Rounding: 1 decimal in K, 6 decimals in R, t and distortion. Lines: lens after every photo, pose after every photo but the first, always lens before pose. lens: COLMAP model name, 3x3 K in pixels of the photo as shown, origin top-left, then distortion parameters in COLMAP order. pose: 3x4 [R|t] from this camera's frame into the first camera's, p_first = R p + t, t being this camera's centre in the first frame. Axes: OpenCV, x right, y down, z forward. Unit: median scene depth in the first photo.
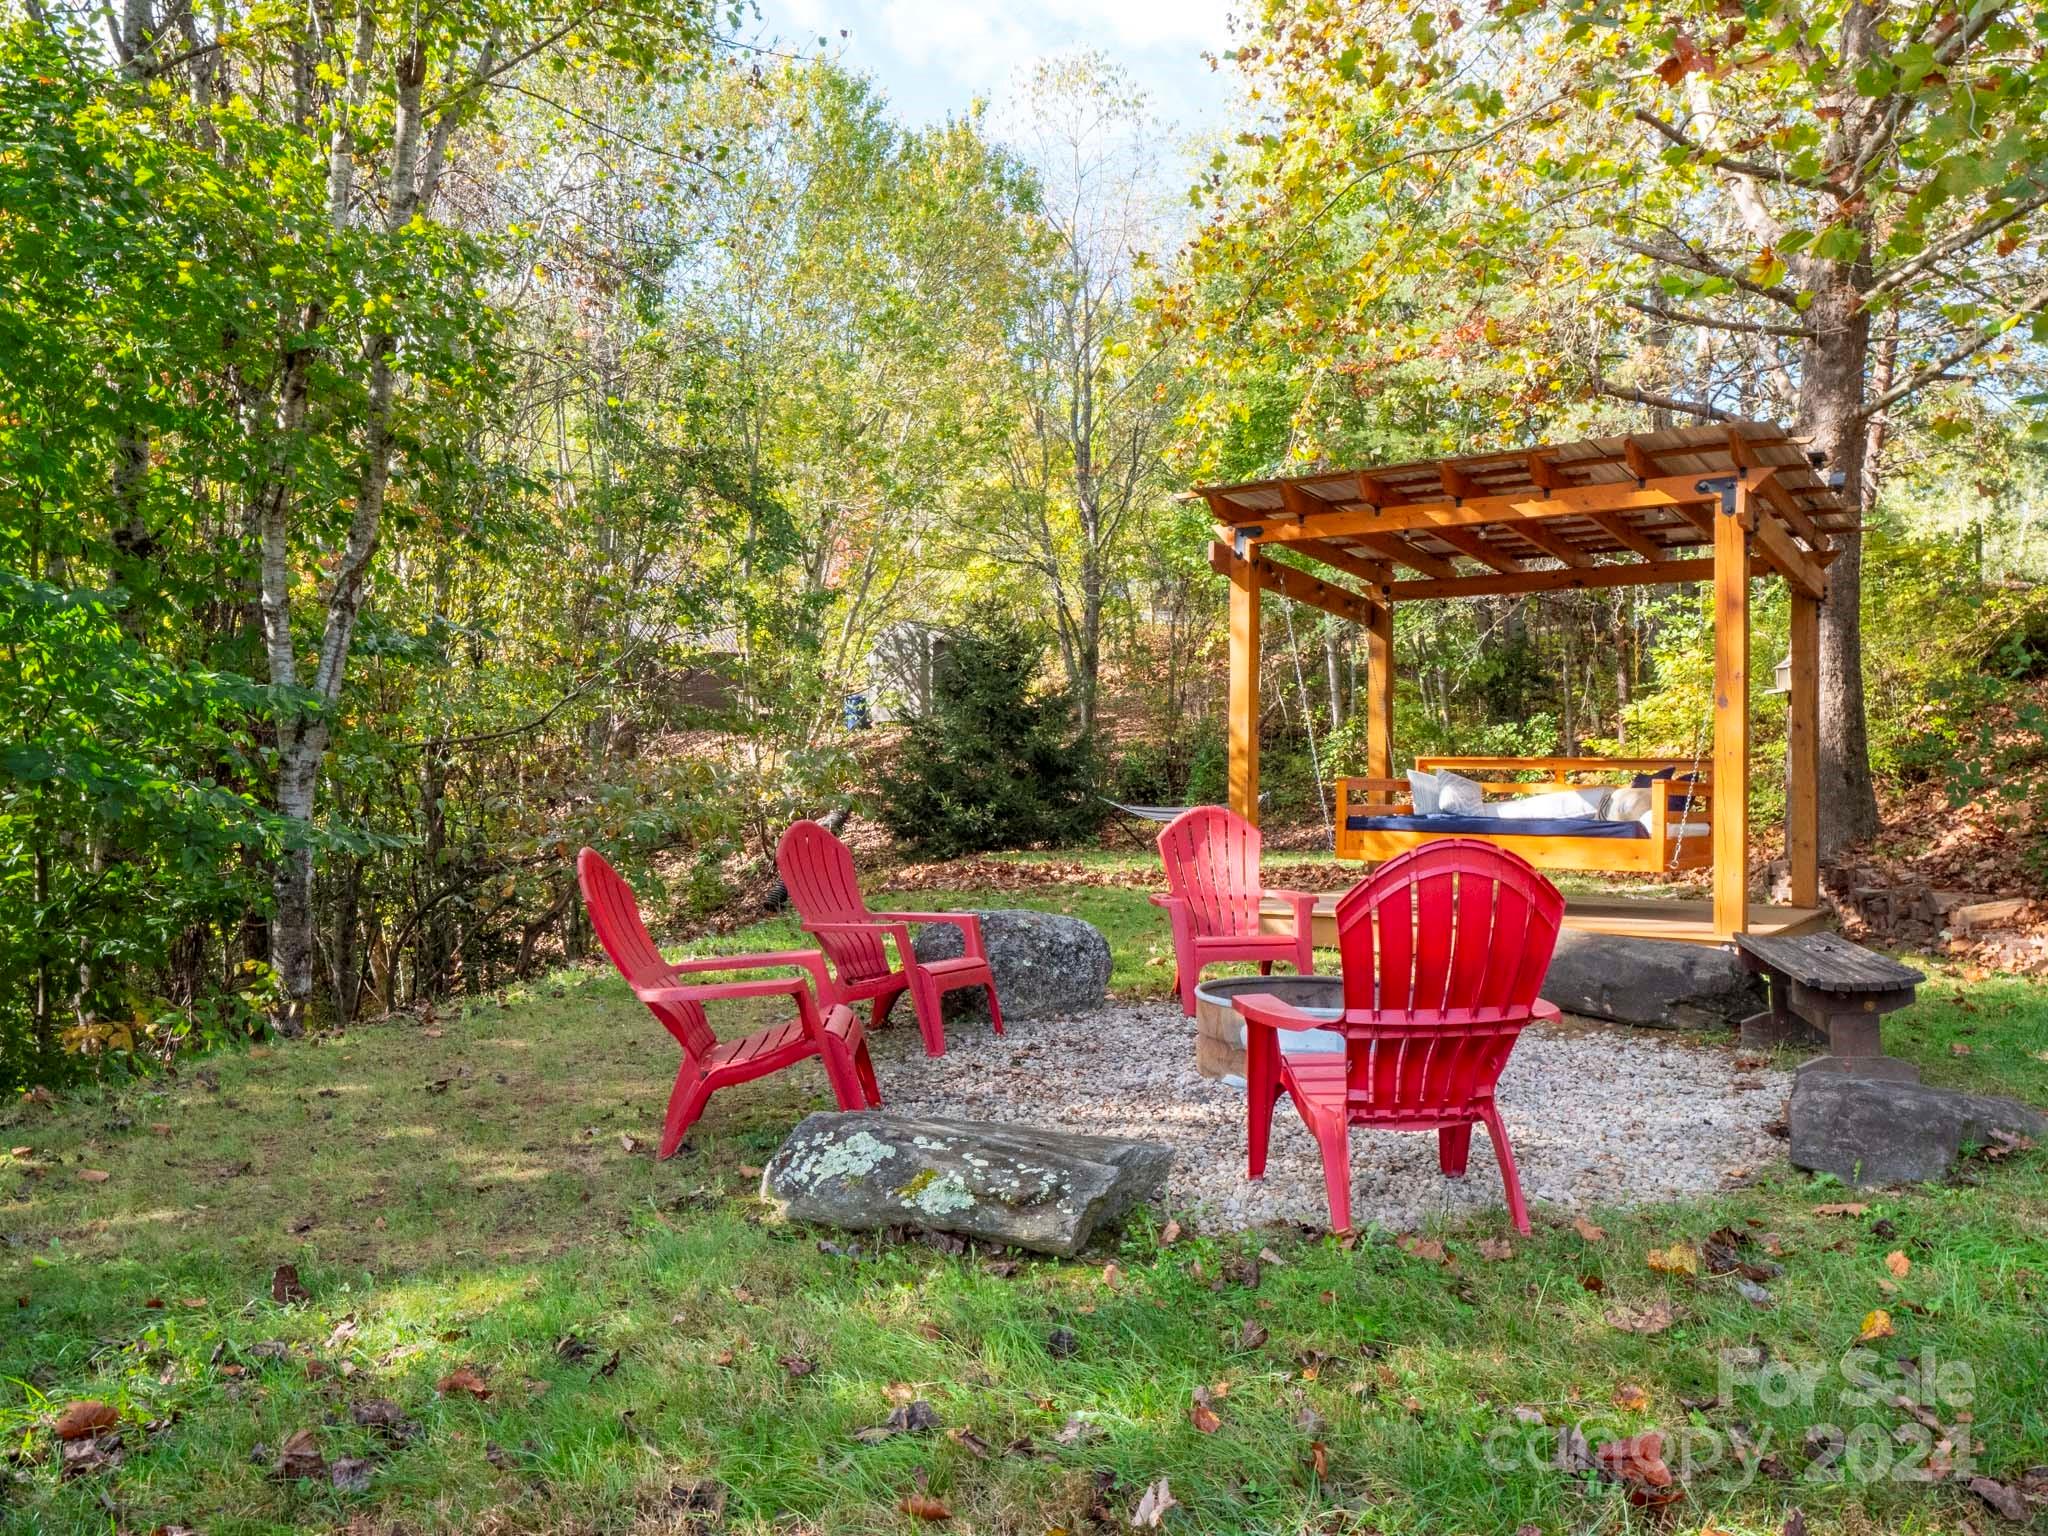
lens RADIAL K [[1220.0, 0, 1024.0], [0, 1220.0, 768.0], [0, 0, 1]] dist [-0.001081, -0.000870]
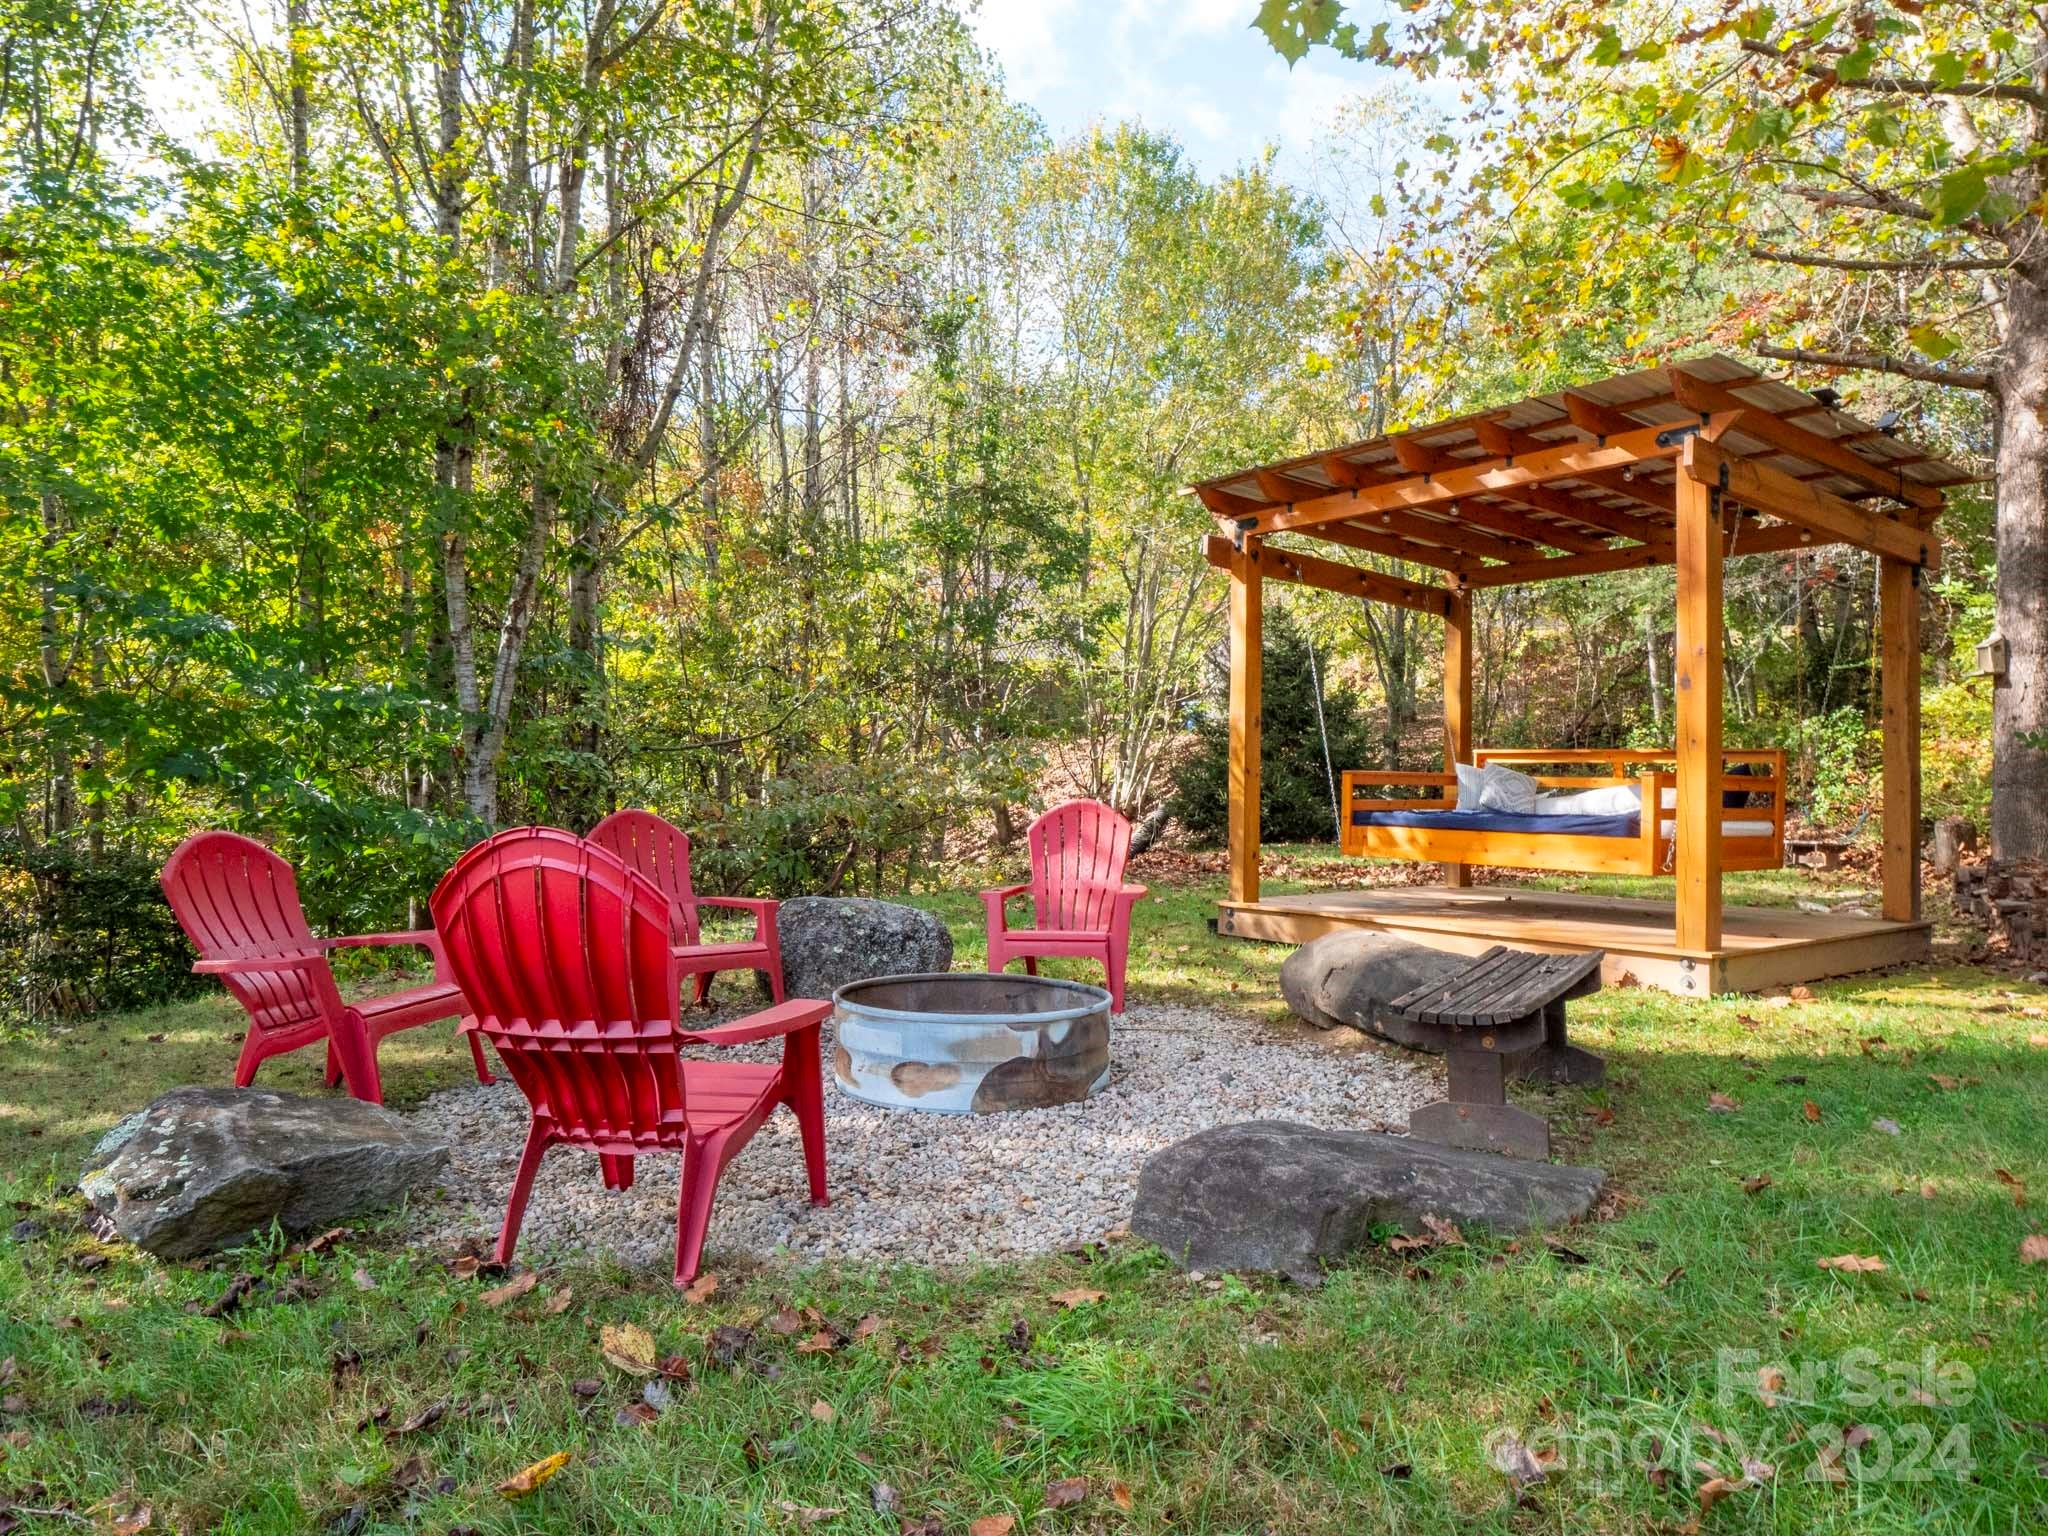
lens RADIAL K [[1103.6, 0, 1035.0], [0, 1103.6, 778.7], [0, 0, 1]] dist [0.004958, -0.009290]
pose [[0.969185, -0.000319, -0.246333, 0.233309], [0.003110, 0.999935, 0.010943, 0.003419], [0.246314, -0.011372, 0.969123, 0.082755]]
